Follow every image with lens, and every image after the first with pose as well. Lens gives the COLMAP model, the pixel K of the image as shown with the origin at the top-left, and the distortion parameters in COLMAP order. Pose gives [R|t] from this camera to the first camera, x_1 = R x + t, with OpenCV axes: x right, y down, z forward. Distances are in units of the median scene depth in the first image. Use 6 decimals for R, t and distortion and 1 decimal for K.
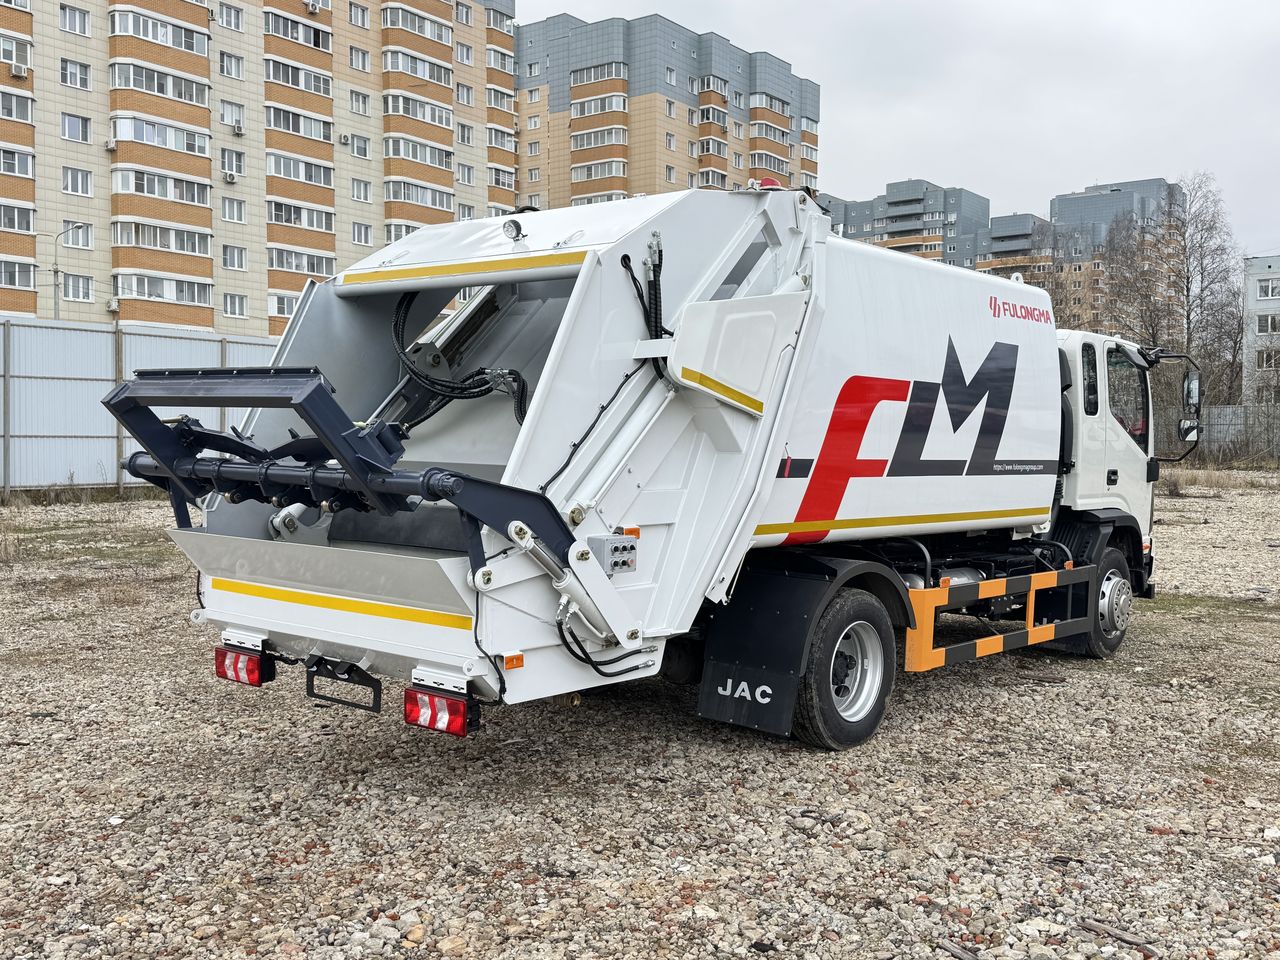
lens RADIAL K [[1265.7, 0, 637.9], [0, 1265.7, 477.9], [0, 0, 1]] dist [0.140560, -0.262332]
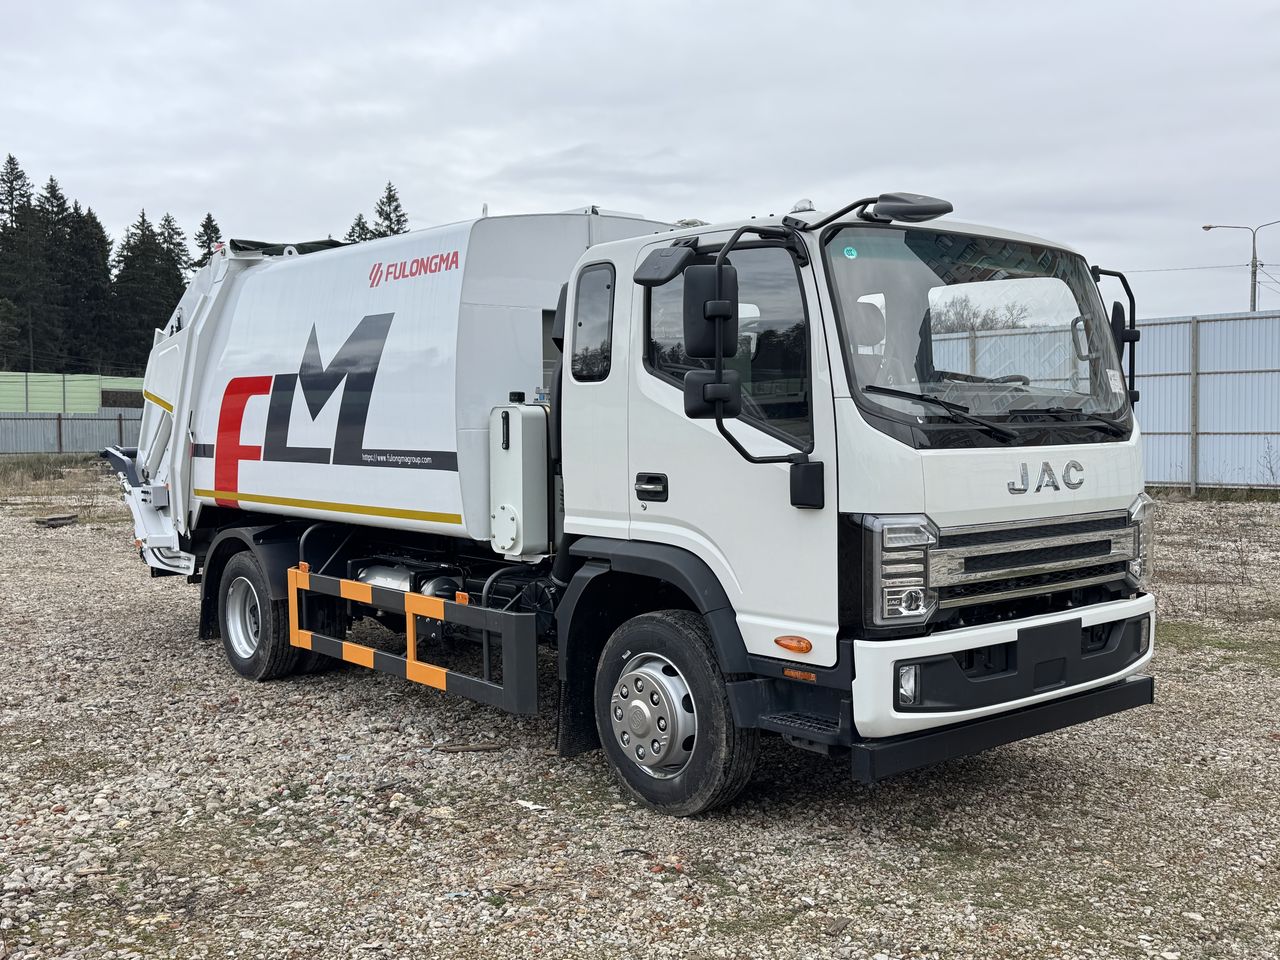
lens RADIAL K [[1265.7, 0, 637.9], [0, 1265.7, 477.9], [0, 0, 1]] dist [0.140560, -0.262332]
pose [[-0.163251, 0.023724, -0.986299, 1.117789], [-0.027407, 0.999216, 0.028571, -0.024311], [0.986204, 0.031696, -0.162473, 1.324247]]
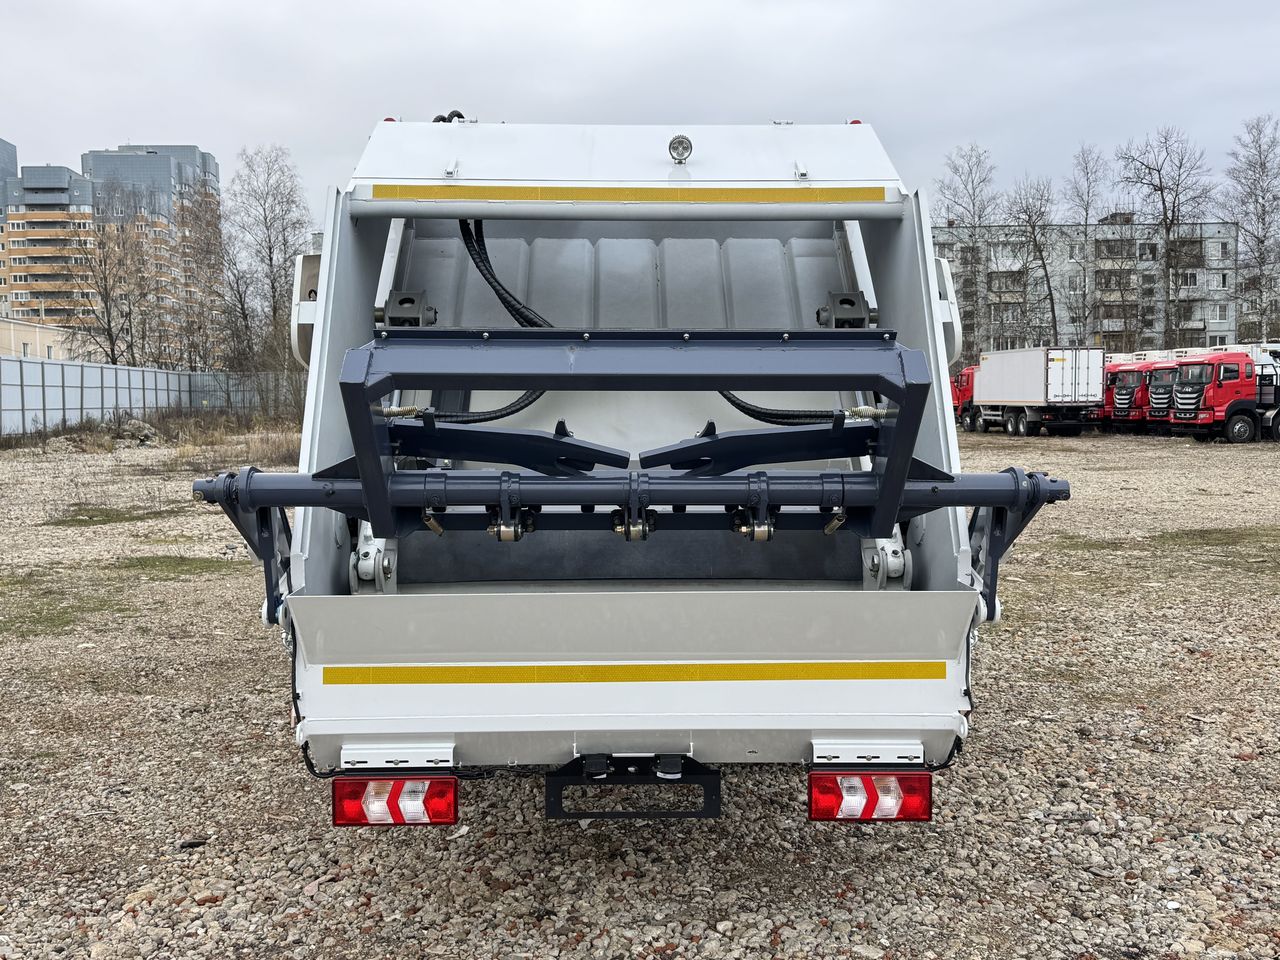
lens RADIAL K [[1265.7, 0, 637.9], [0, 1265.7, 477.9], [0, 0, 1]] dist [0.140560, -0.262332]
pose [[0.744352, -0.058066, 0.665259, -0.480120], [0.040239, 0.998302, 0.042112, -0.024732], [-0.666575, -0.004576, 0.745424, 0.344244]]
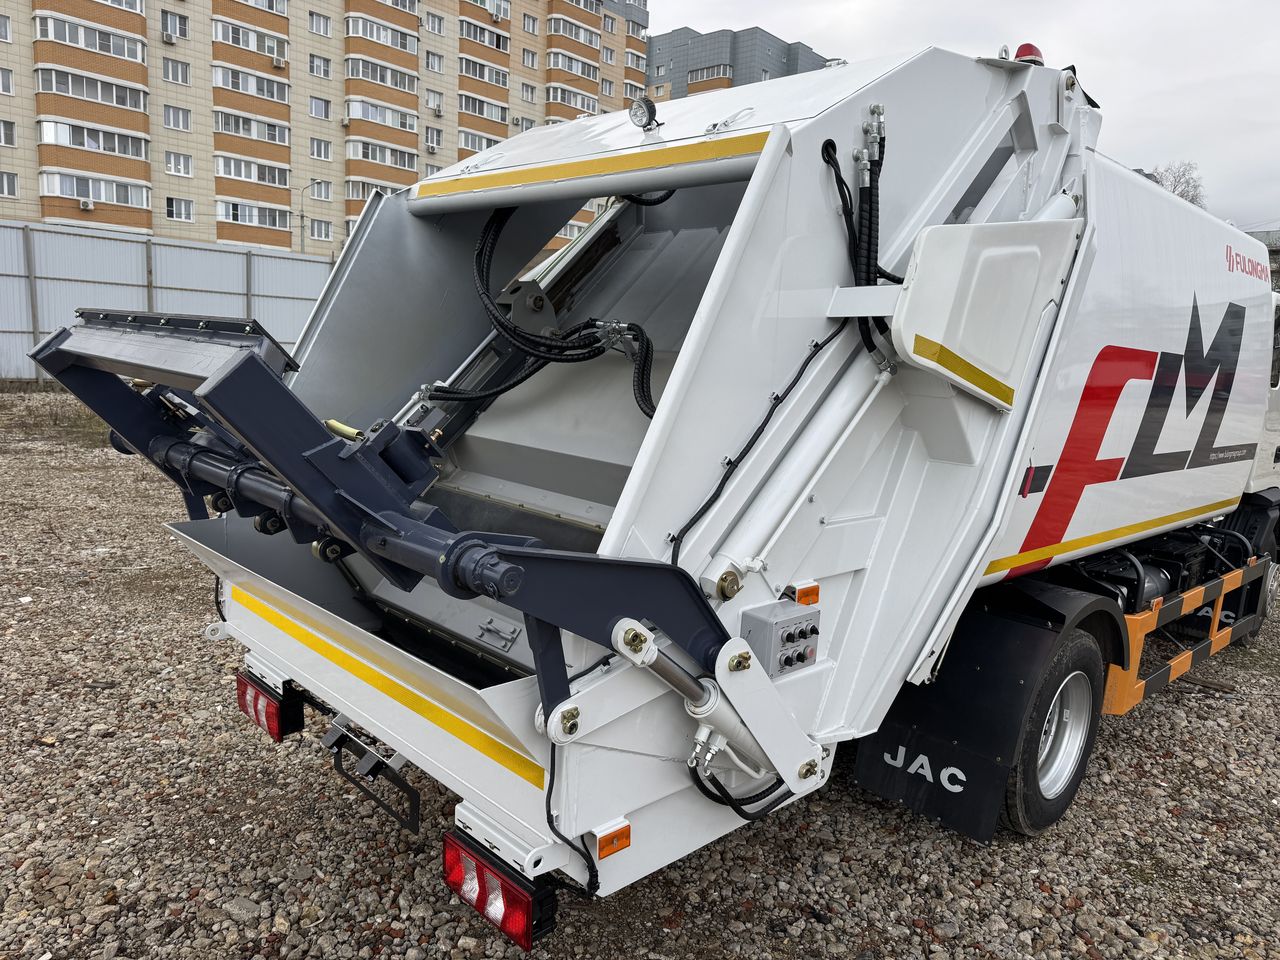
lens RADIAL K [[908.2, 0, 637.7], [0, 908.2, 483.1], [0, 0, 1]] dist [0.016967, -0.020091]
pose [[0.994968, 0.053125, -0.084946, -0.037660], [-0.043316, 0.992603, 0.113413, -0.041664], [0.090343, -0.109163, 0.989910, 0.380010]]
